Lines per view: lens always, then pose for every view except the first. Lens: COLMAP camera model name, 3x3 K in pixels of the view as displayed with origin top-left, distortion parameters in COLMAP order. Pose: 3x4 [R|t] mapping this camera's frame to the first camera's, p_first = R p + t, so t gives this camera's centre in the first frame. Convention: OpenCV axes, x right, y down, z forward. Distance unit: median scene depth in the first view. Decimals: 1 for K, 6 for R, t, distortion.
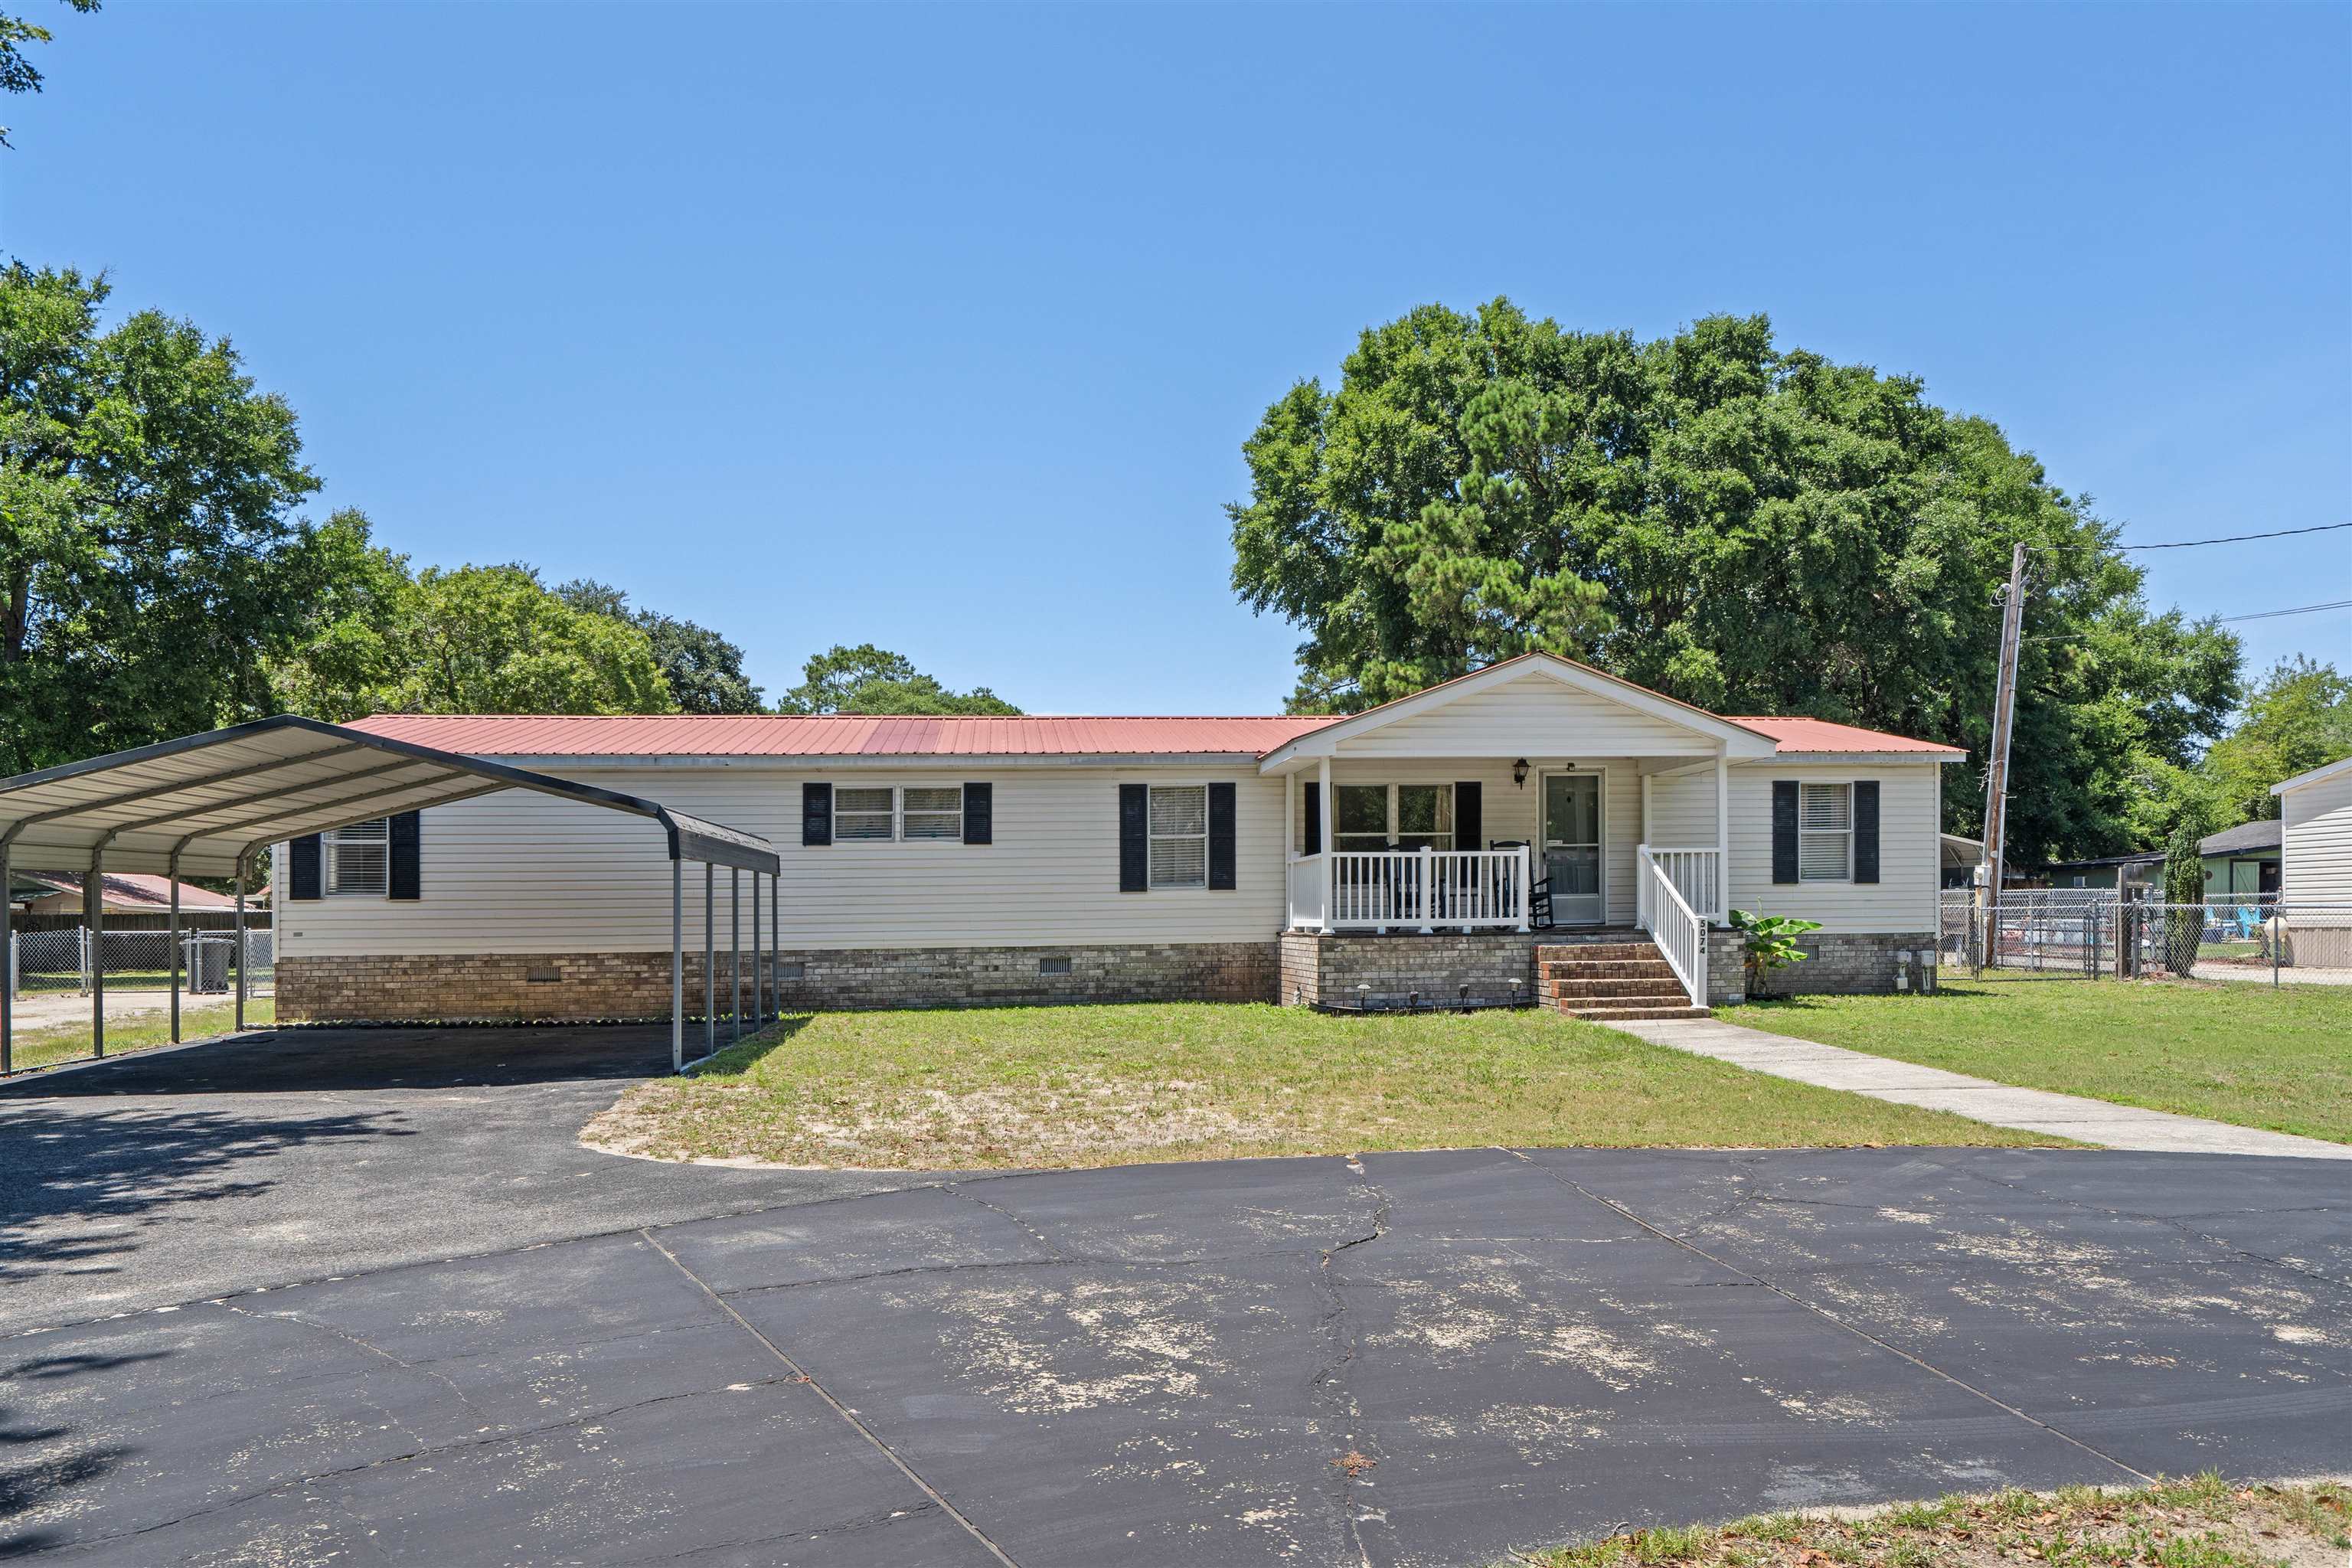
lens RADIAL K [[1640.3, 0, 1176.0], [0, 1640.3, 782.2], [0, 0, 1]] dist [0.011516, 0.001396]
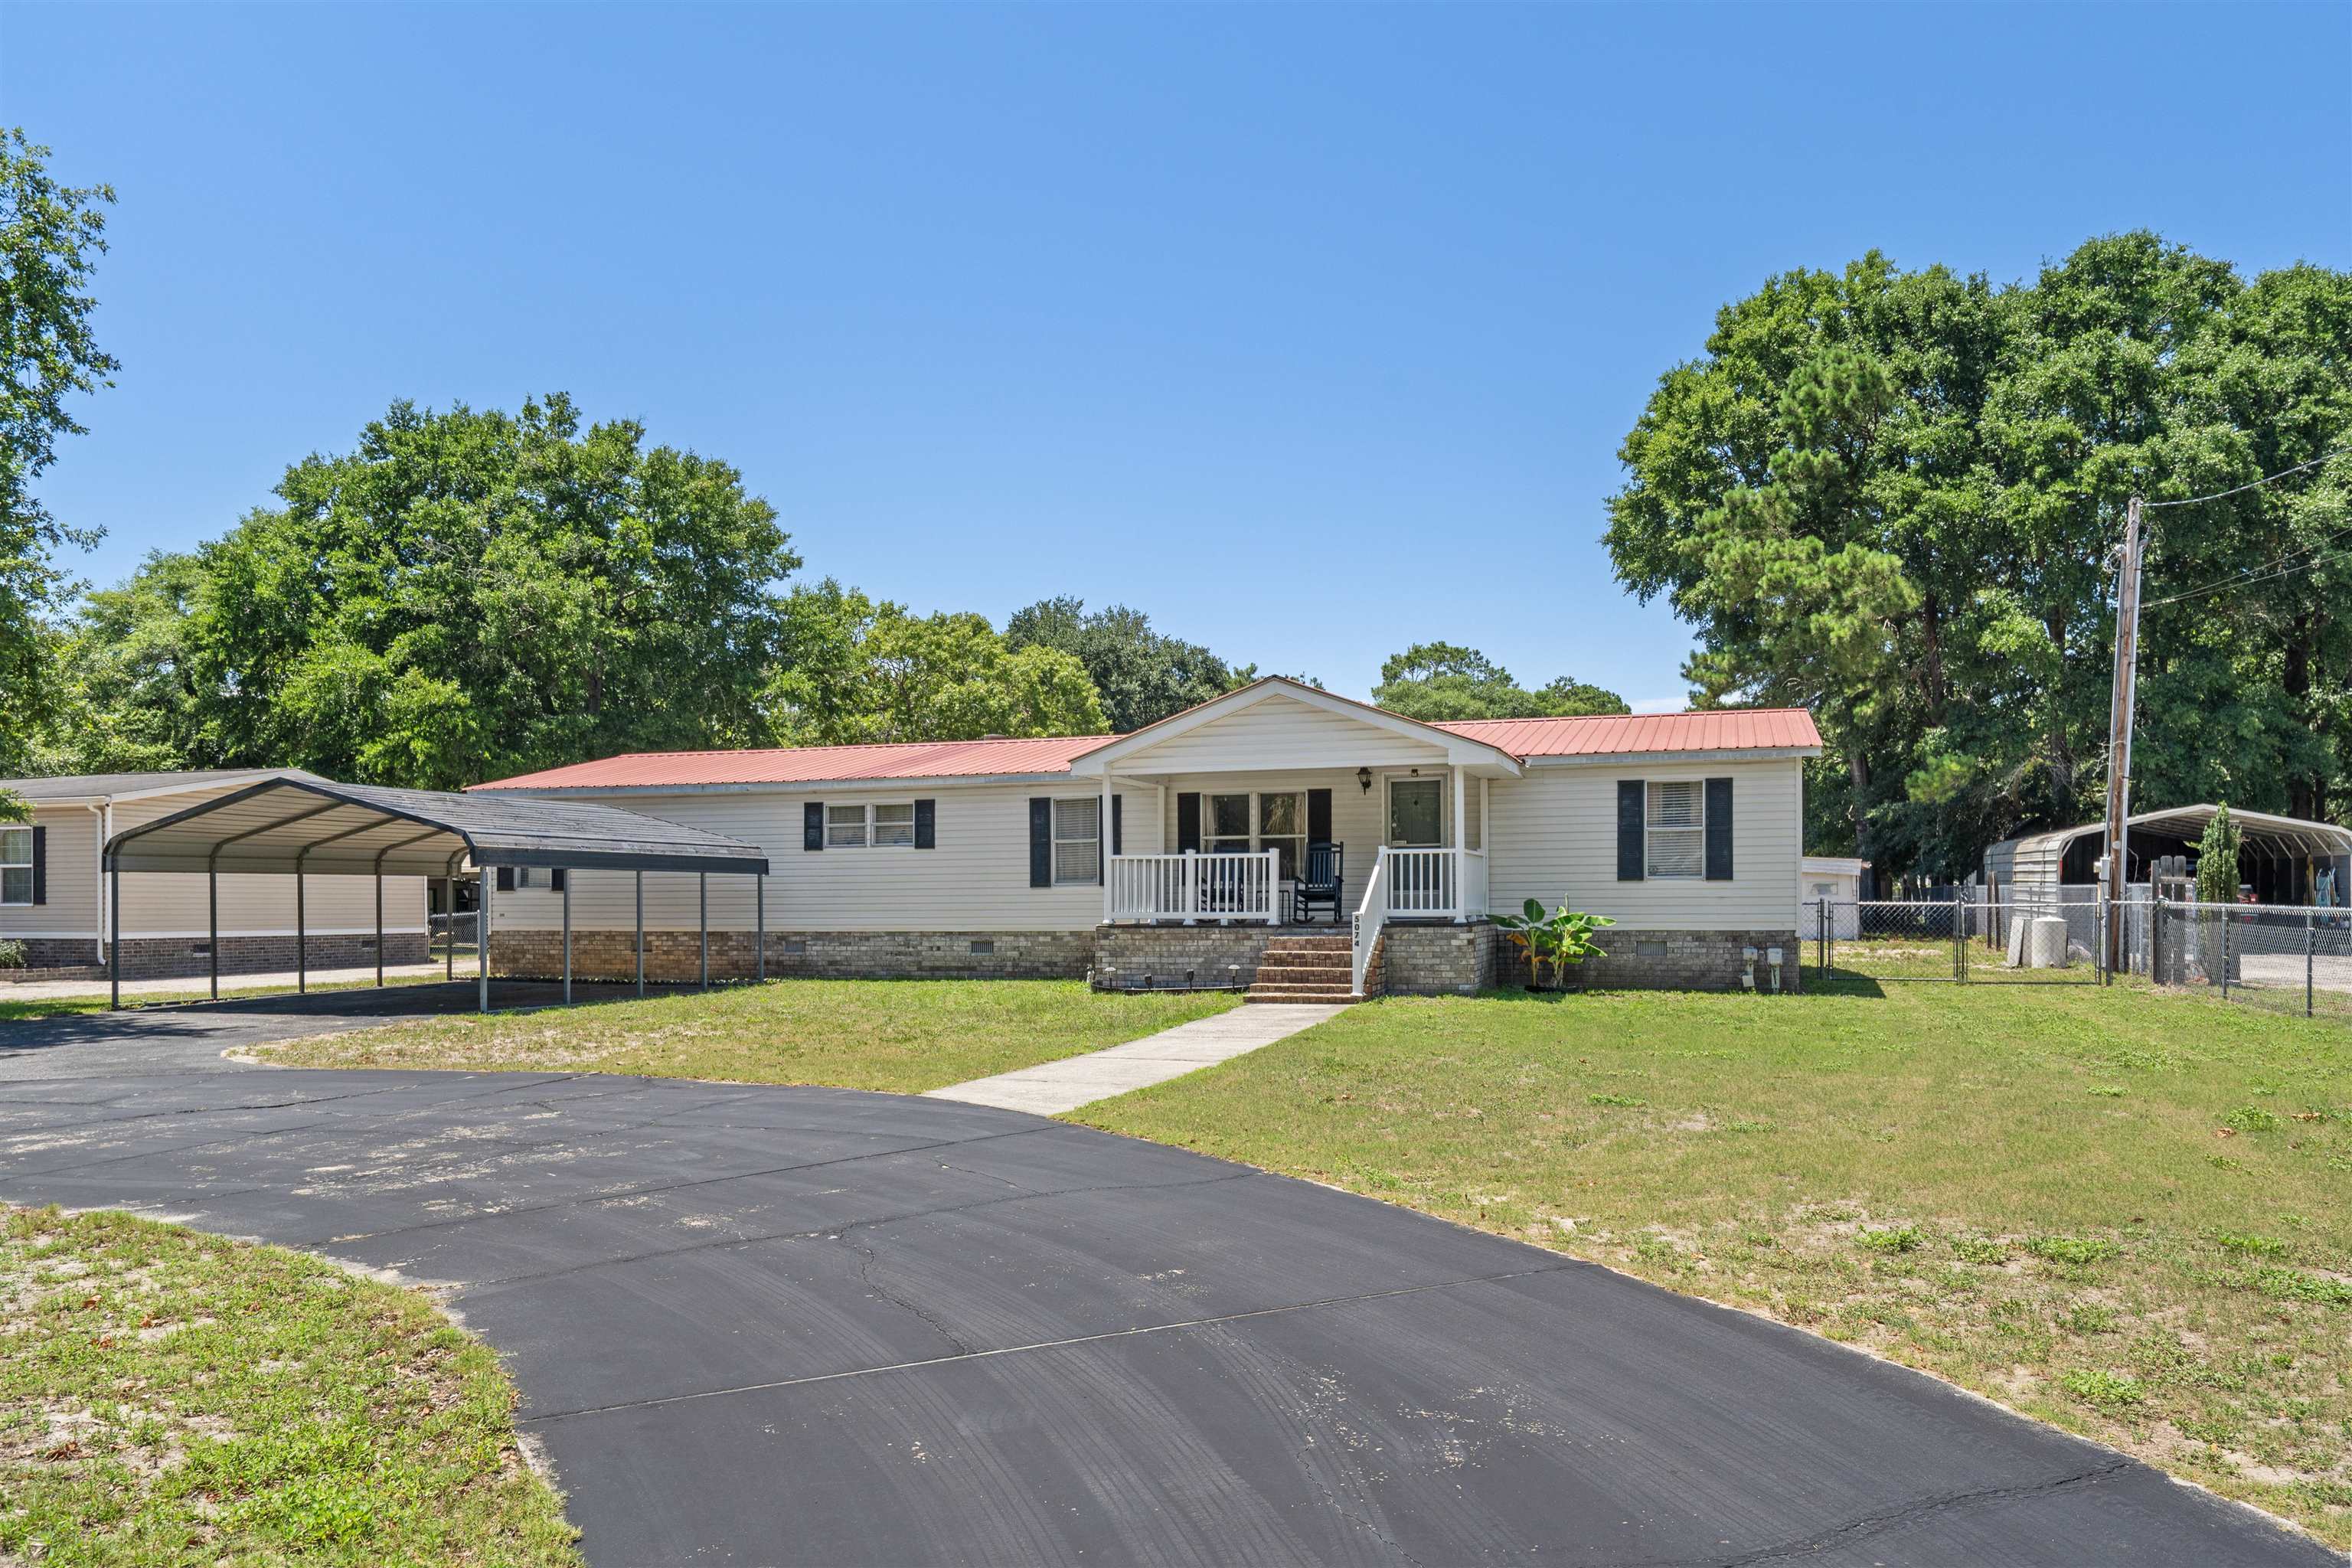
lens RADIAL K [[1618.3, 0, 1176.0], [0, 1618.3, 784.0], [0, 0, 1]] dist [-0.001934, 0.001279]
pose [[0.907138, -0.023714, -0.420164, 0.552382], [0.027690, 0.999611, 0.003366, -0.009855], [0.419921, -0.014688, 0.907442, -0.032234]]
